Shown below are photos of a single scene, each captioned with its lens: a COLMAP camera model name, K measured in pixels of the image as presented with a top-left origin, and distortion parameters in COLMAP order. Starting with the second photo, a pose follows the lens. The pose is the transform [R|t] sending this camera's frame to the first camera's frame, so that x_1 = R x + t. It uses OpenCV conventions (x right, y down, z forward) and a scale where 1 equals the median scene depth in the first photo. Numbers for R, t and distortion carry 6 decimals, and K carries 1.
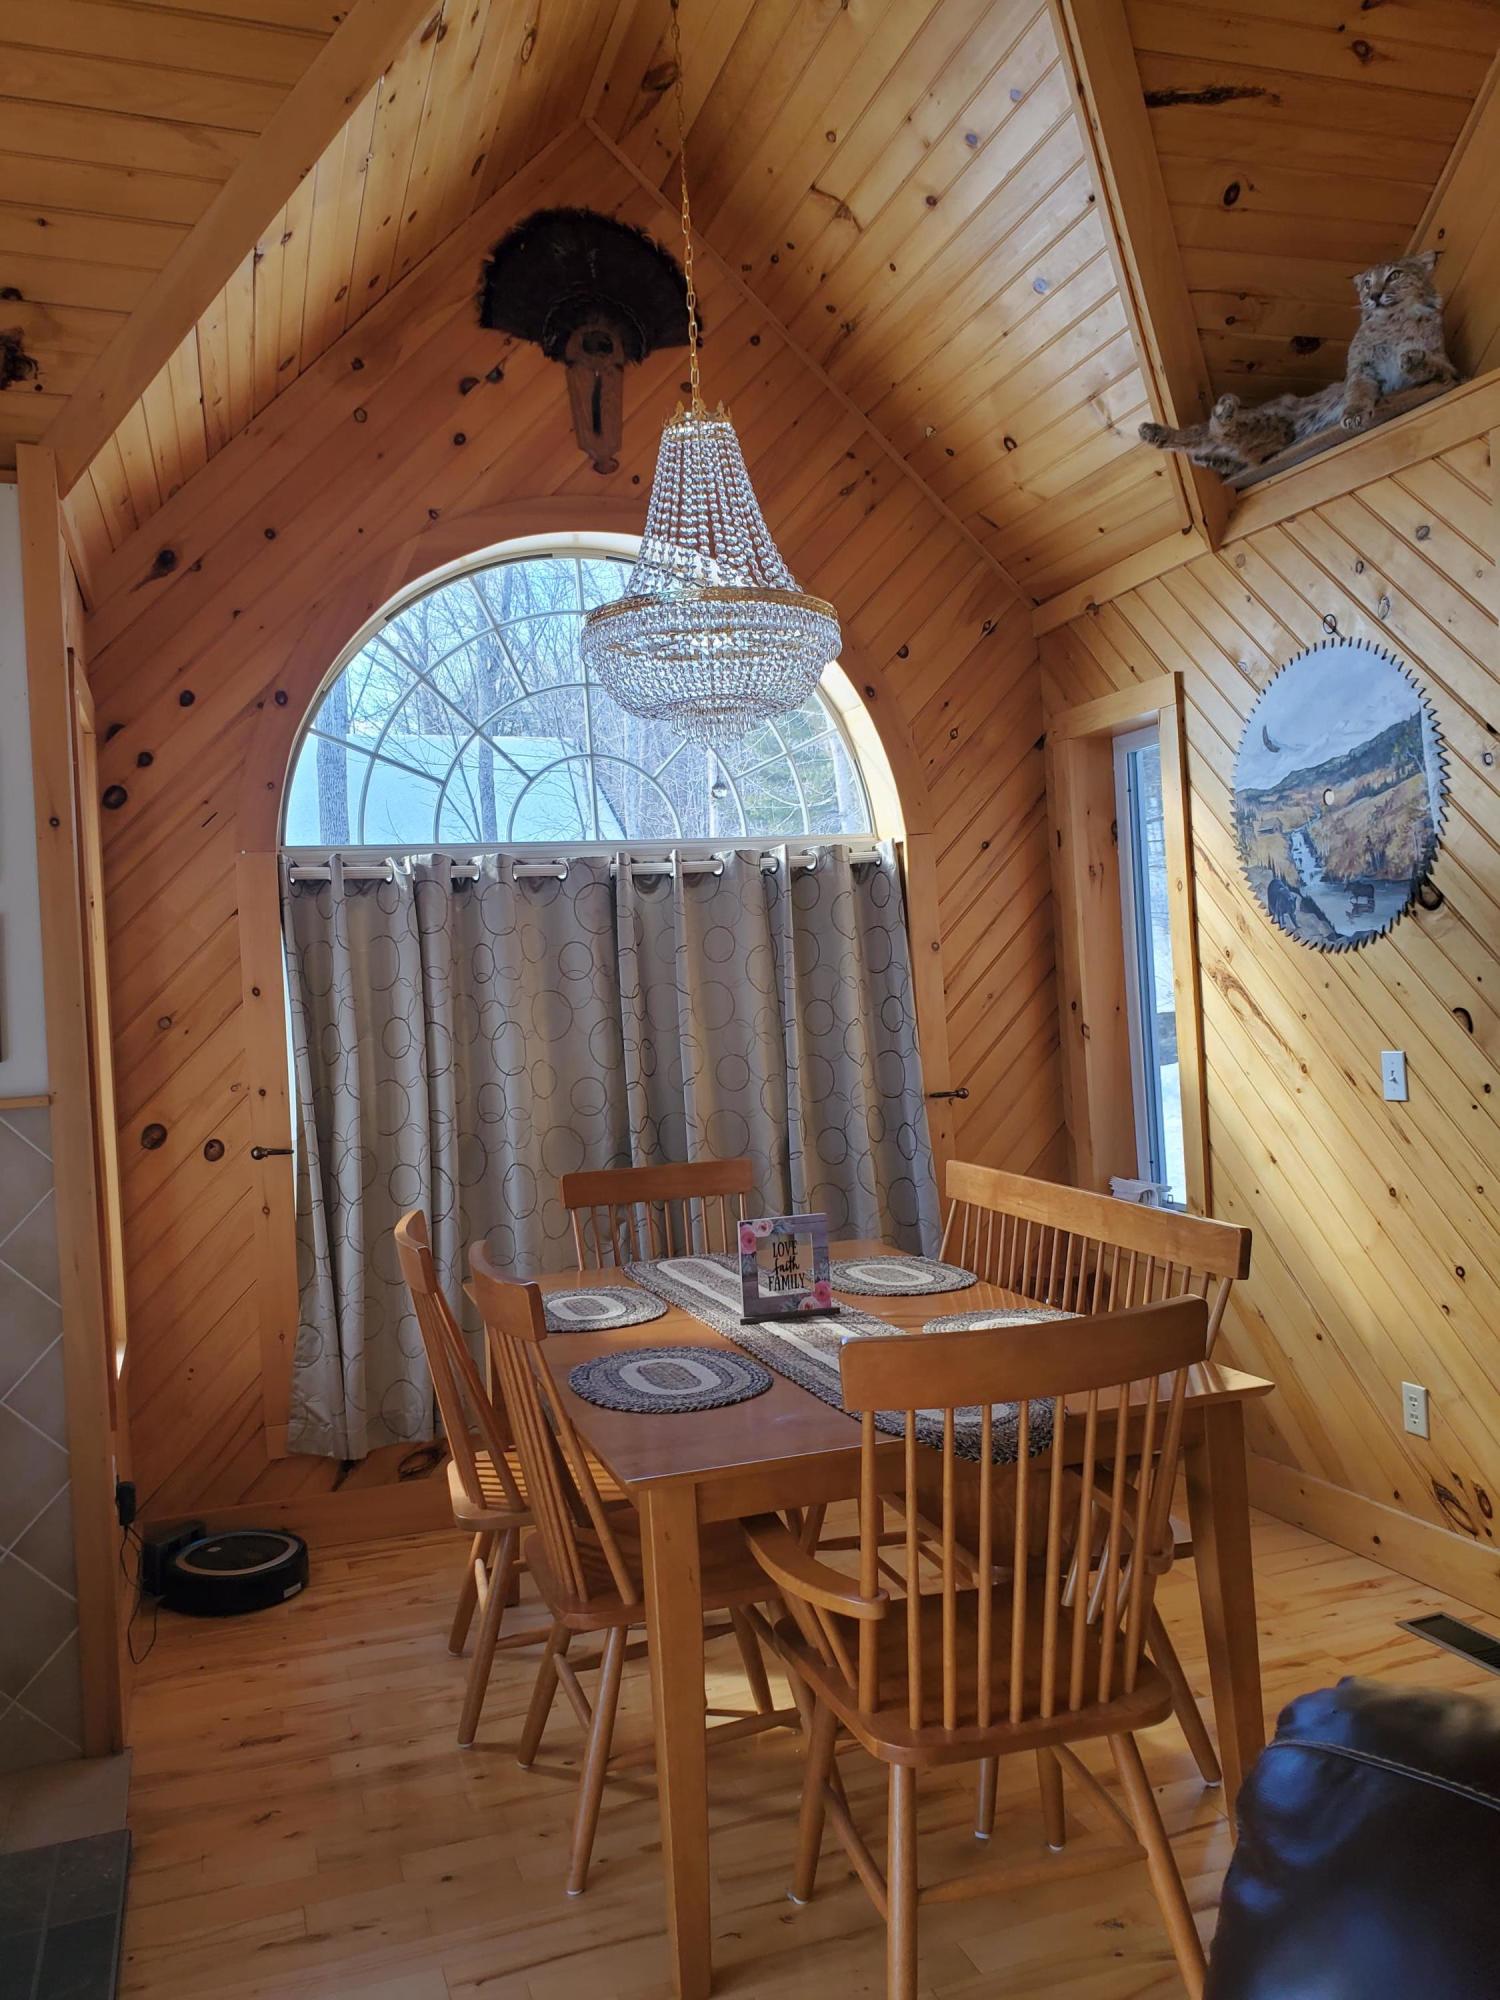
lens RADIAL K [[1555.2, 0, 730.8], [0, 1555.2, 991.3], [0, 0, 1]] dist [-0.007596, 0.012023]
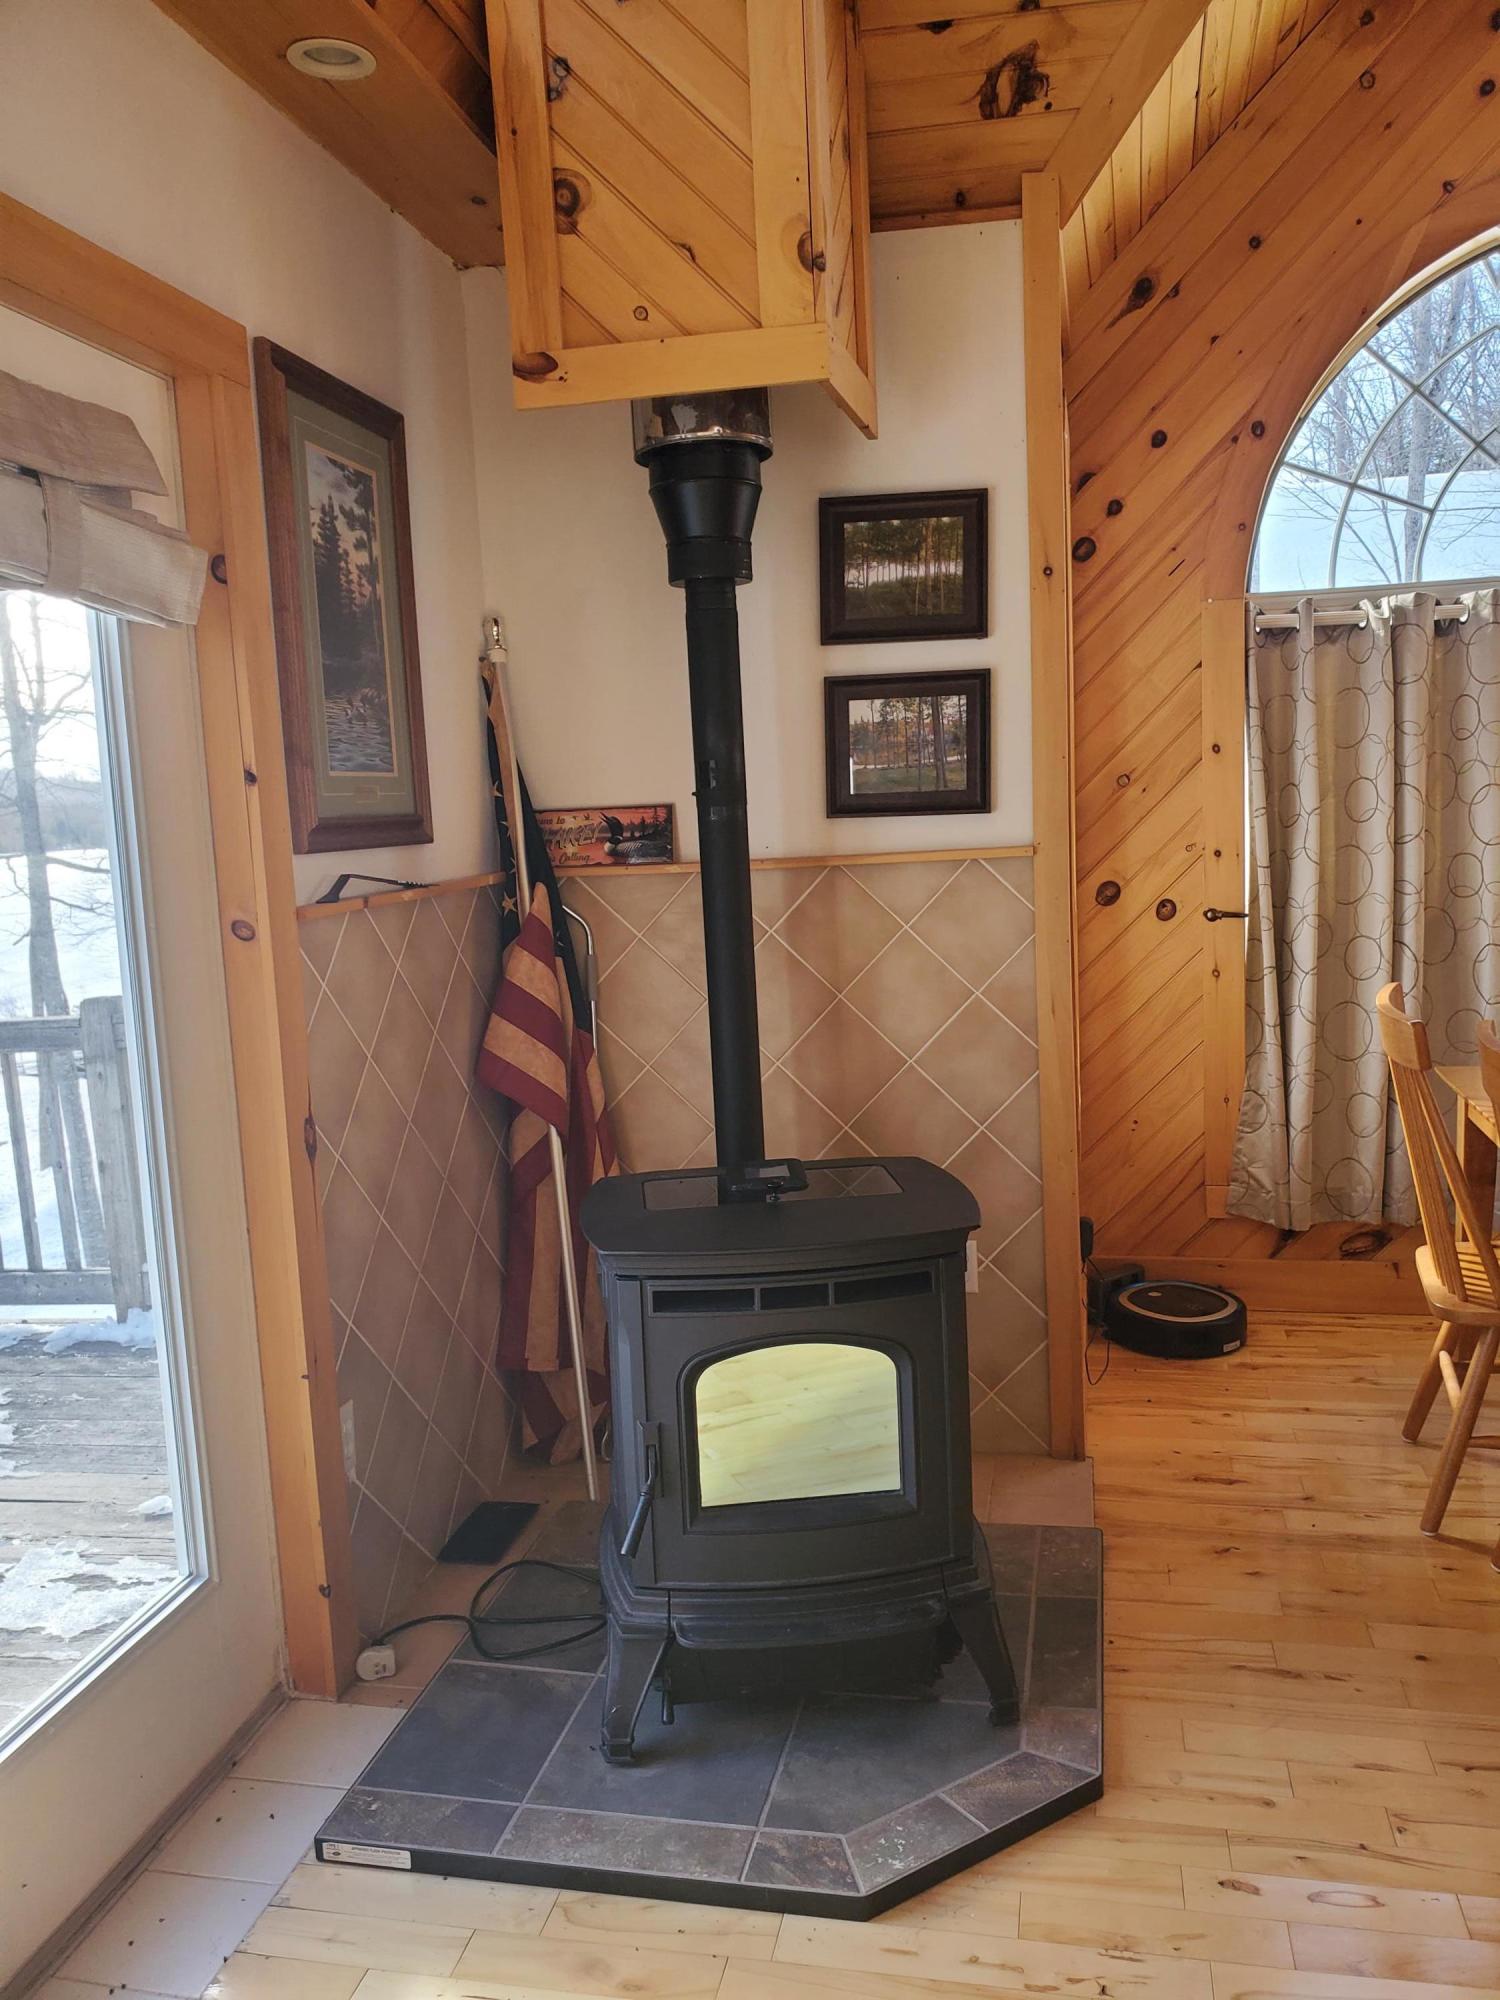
lens RADIAL K [[1555.2, 0, 748.4], [0, 1555.2, 1019.9], [0, 0, 1]] dist [-0.007596, 0.012023]
pose [[0.859493, 0.083556, -0.504272, -0.054754], [-0.002309, 0.987173, 0.159635, 0.013511], [0.511143, -0.136041, 0.848661, 0.007410]]
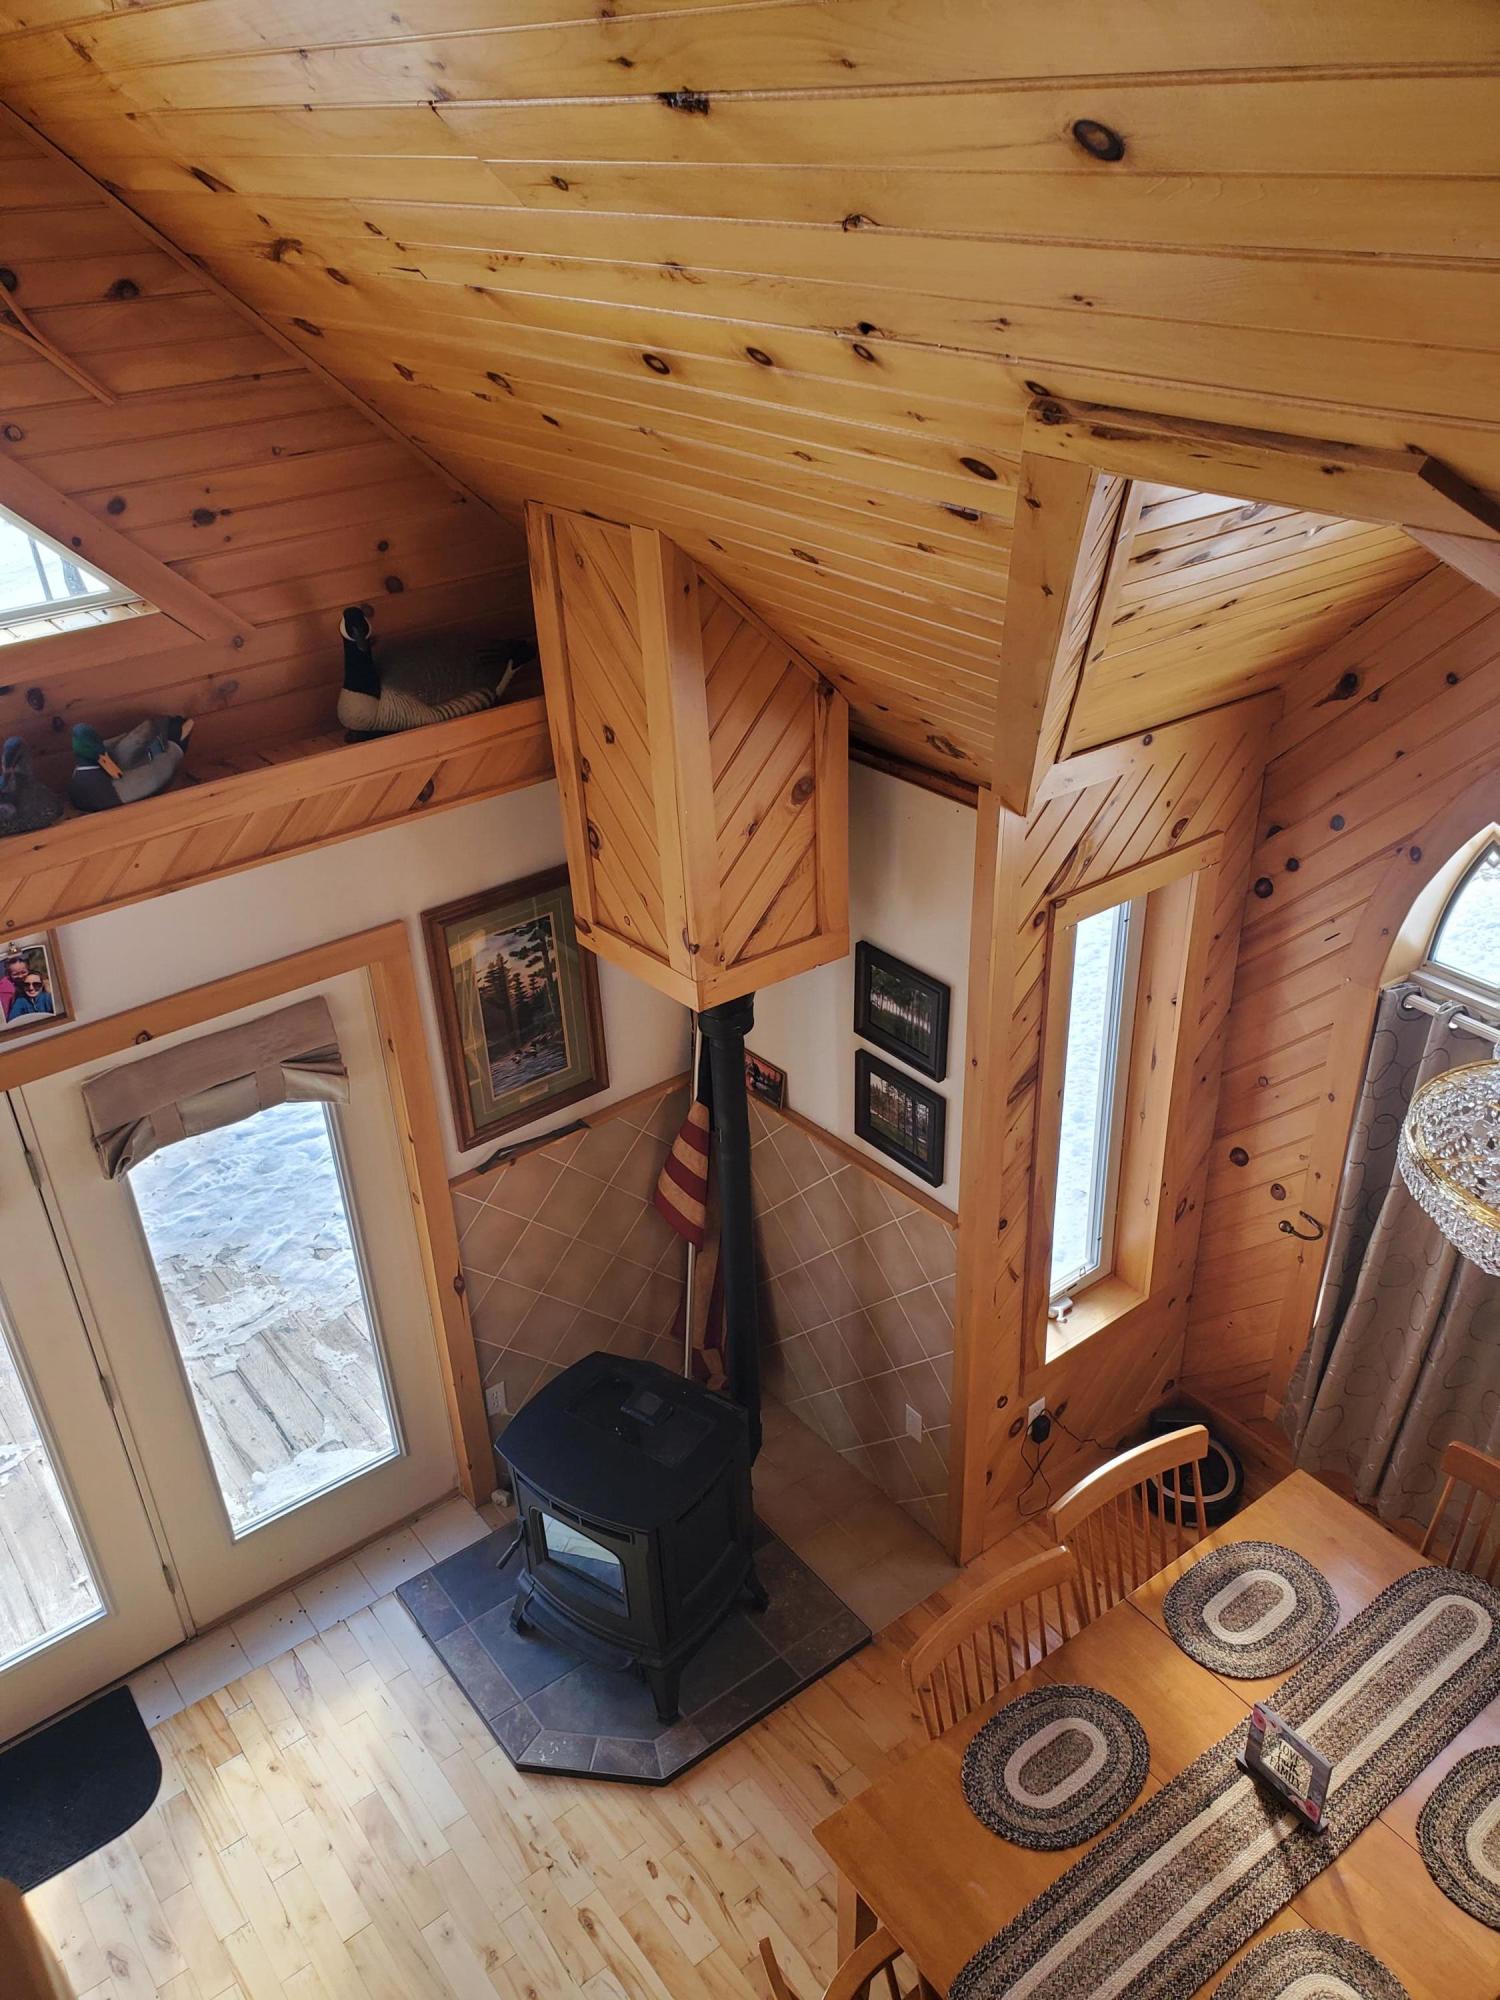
lens RADIAL K [[1555.2, 0, 758.4], [0, 1555.2, 988.5], [0, 0, 1]] dist [-0.007596, 0.012023]
pose [[0.313086, 0.509015, -0.801799, 0.388908], [0.024676, 0.839598, 0.542647, -0.656691], [0.949404, -0.189681, 0.250306, 0.387528]]
